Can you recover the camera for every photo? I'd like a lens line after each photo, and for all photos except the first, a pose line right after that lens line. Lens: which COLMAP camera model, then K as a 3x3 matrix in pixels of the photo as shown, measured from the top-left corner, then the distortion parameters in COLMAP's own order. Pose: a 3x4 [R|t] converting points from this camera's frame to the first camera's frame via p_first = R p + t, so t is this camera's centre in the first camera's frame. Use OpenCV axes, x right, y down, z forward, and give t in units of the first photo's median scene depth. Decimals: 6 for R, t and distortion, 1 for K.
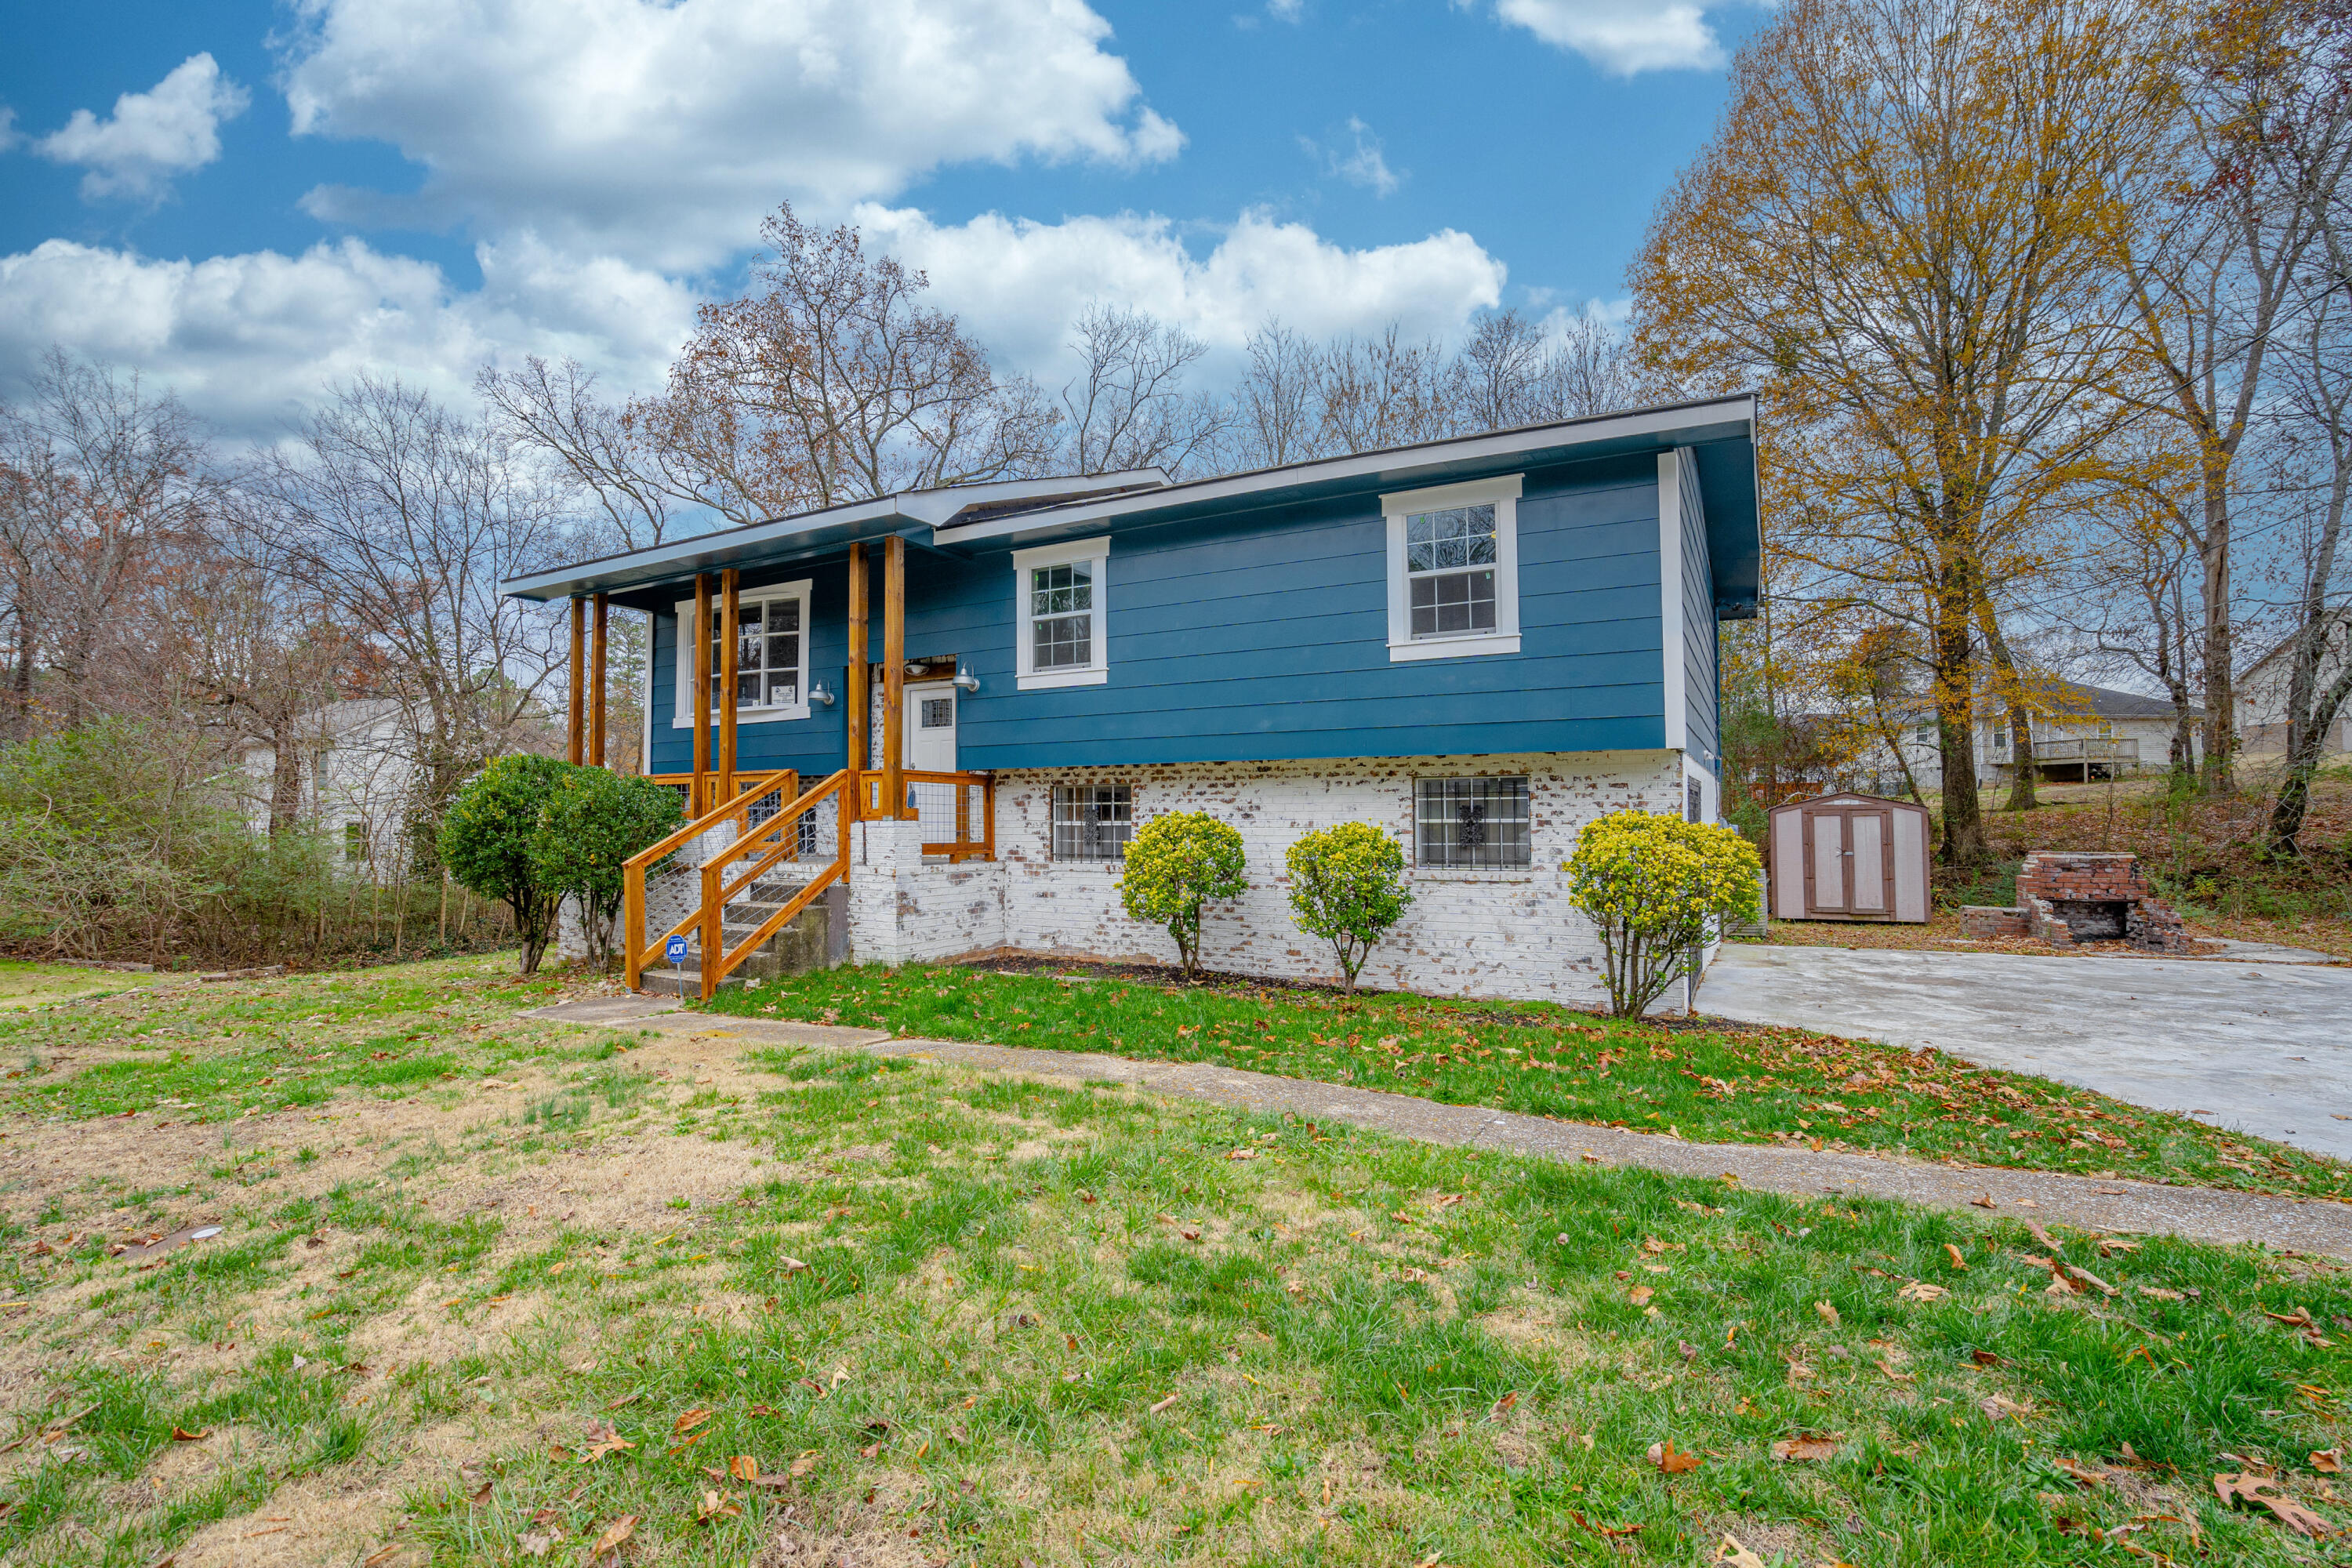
lens RADIAL K [[1067.6, 0, 1185.7], [0, 1067.6, 788.1], [0, 0, 1]] dist [-0.009362, 0.001671]
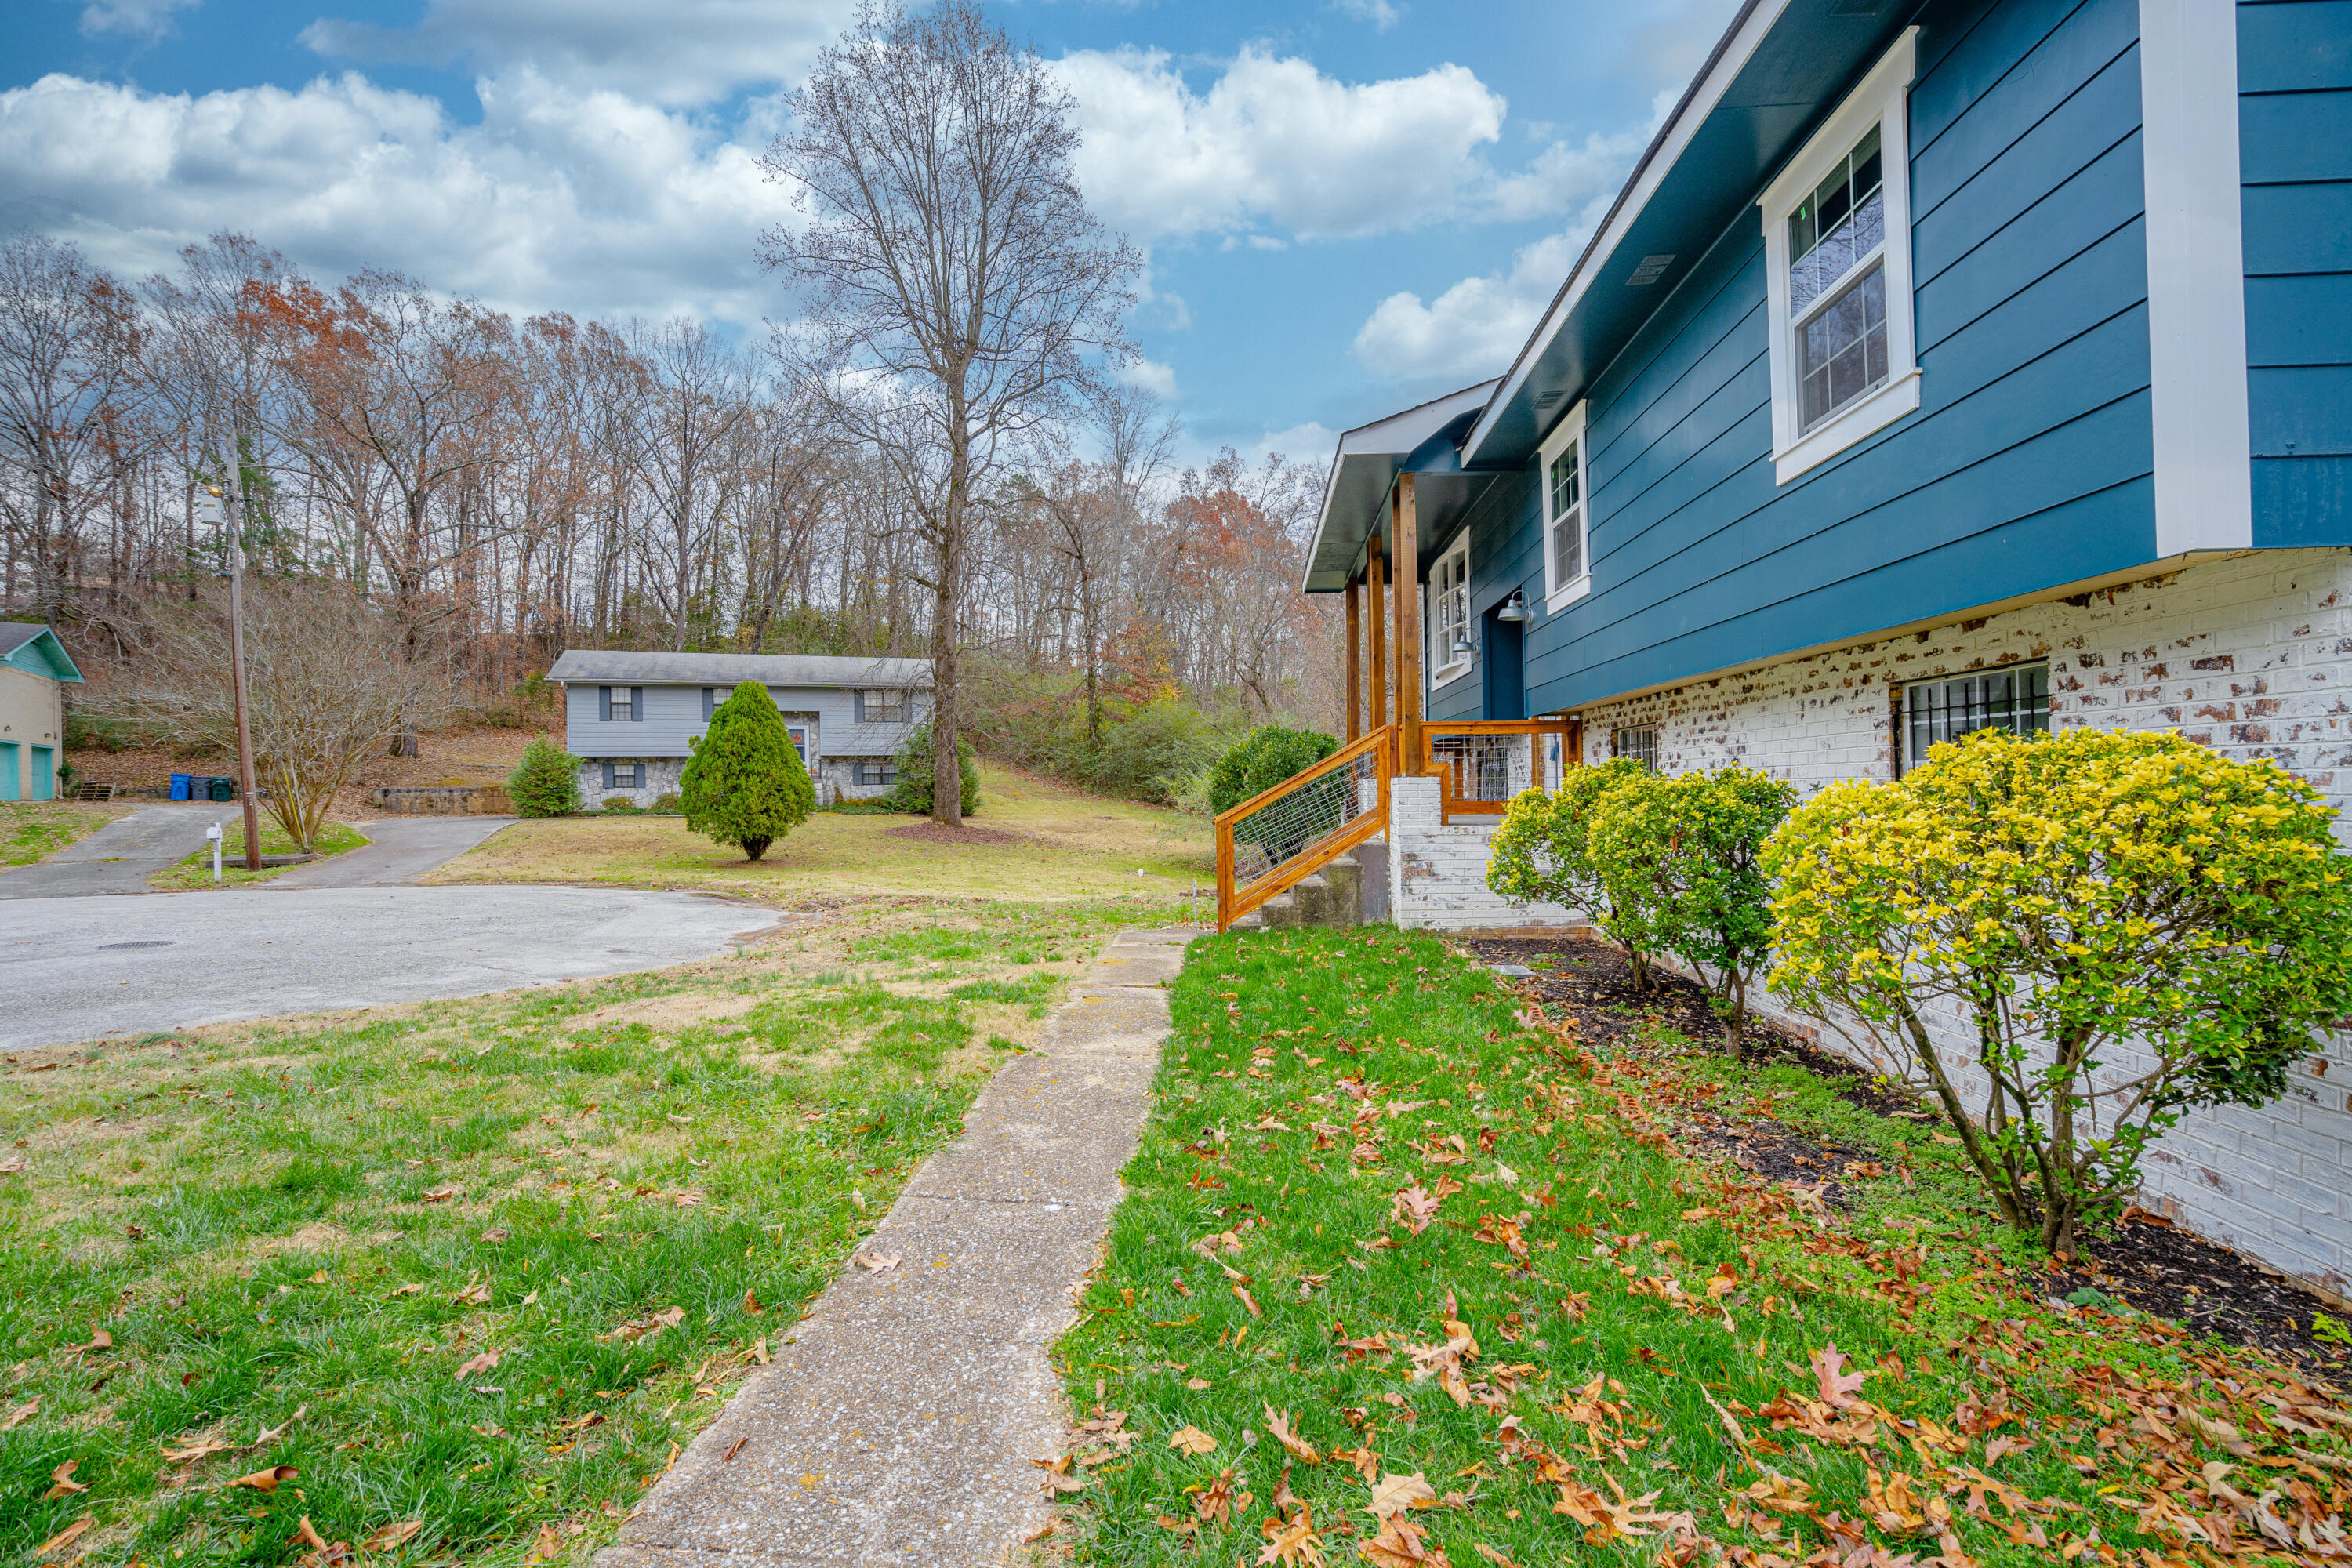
lens RADIAL K [[1067.6, 0, 1167.2], [0, 1067.6, 792.8], [0, 0, 1]] dist [-0.009362, 0.001671]
pose [[0.413166, -0.003294, -0.910650, 0.529711], [0.046416, 0.998770, 0.017446, 0.017889], [0.909472, -0.049477, 0.412811, 0.428610]]
